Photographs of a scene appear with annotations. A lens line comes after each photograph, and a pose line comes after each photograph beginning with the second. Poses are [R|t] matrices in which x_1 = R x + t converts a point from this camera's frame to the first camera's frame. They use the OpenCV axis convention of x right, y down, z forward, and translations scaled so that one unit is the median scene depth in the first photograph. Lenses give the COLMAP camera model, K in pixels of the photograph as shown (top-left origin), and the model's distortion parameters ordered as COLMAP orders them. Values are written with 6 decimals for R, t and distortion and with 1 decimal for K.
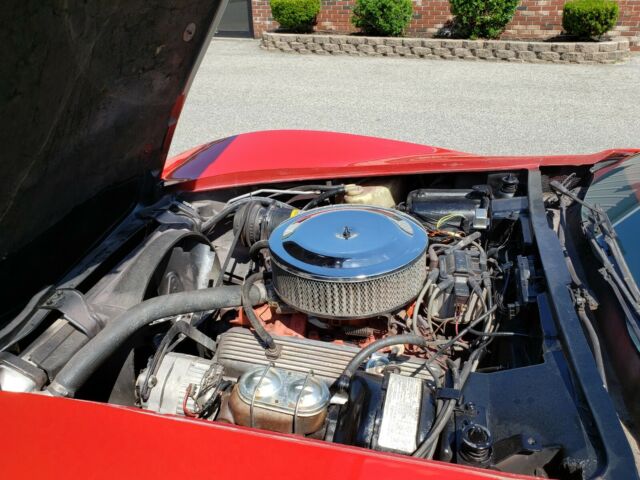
lens RADIAL K [[515.6, 0, 306.8], [0, 515.6, 244.0], [0, 0, 1]] dist [-0.019976, 0.016557]
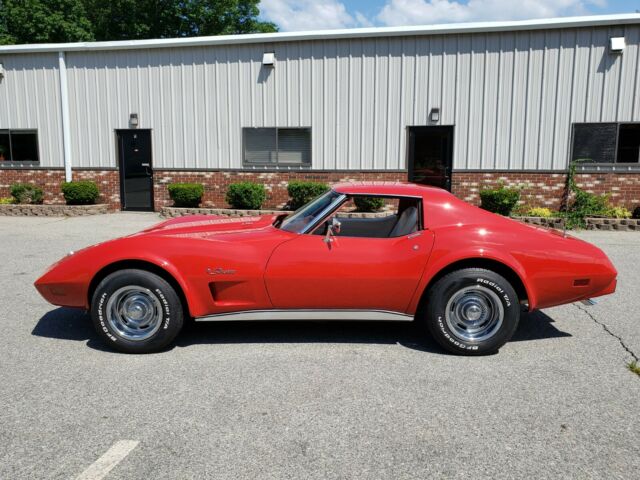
lens RADIAL K [[515.6, 0, 306.8], [0, 515.6, 244.0], [0, 0, 1]] dist [-0.019976, 0.016557]
pose [[0.974709, 0.002779, 0.223459, -0.017203], [0.073278, 0.940664, -0.331332, 0.203405], [-0.211121, 0.339327, 0.916671, -0.384216]]
